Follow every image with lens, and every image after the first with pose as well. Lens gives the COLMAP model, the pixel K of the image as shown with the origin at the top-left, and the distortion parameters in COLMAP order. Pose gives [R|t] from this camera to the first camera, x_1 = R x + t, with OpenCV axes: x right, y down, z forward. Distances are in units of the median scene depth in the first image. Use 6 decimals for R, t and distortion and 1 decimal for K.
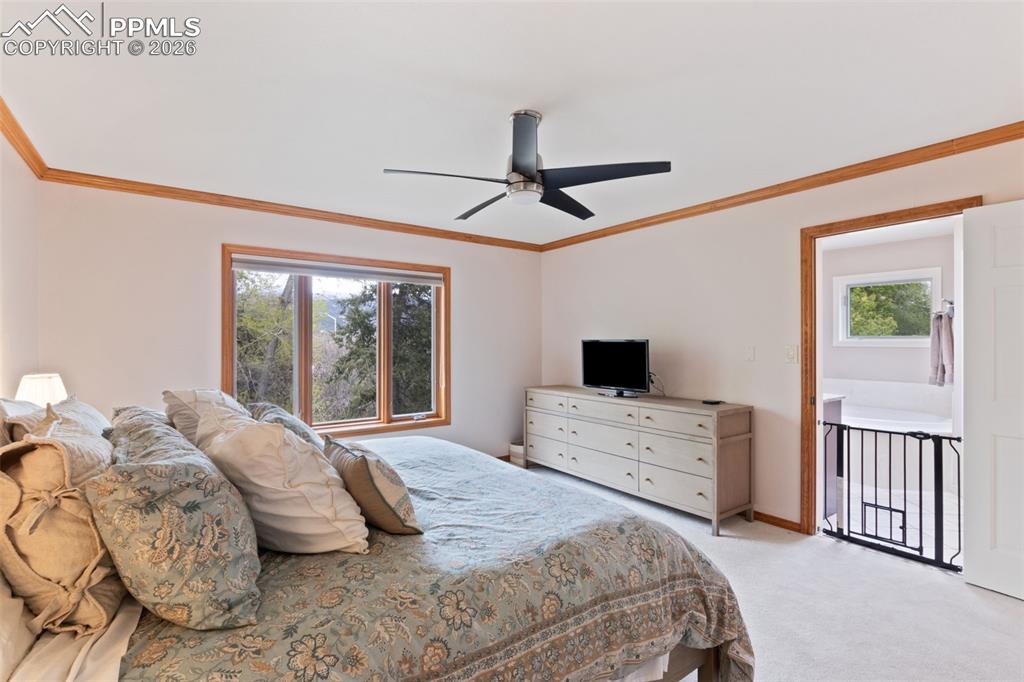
lens RADIAL K [[475.1, 0, 506.5], [0, 475.1, 341.3], [0, 0, 1]] dist [0.006885, -0.000232]
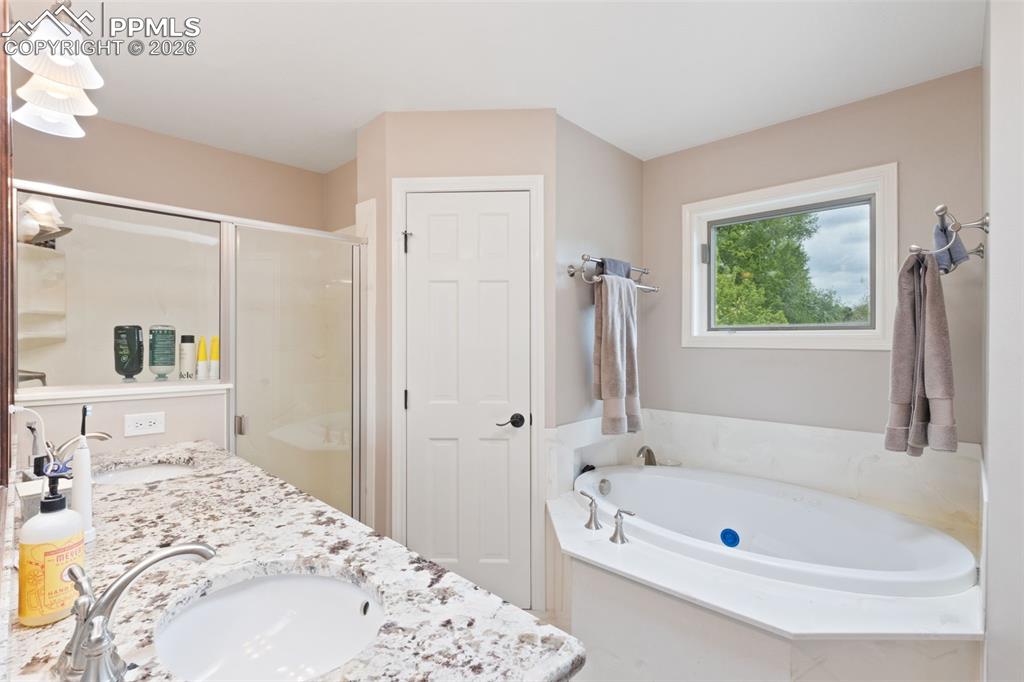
lens RADIAL K [[475.1, 0, 507.8], [0, 475.1, 340.2], [0, 0, 1]] dist [0.006885, -0.000232]
pose [[0.986754, -0.001295, 0.162216, 0.436953], [0.001262, 0.999999, 0.000304, 0.003205], [-0.162217, -0.000095, 0.986755, 0.559117]]
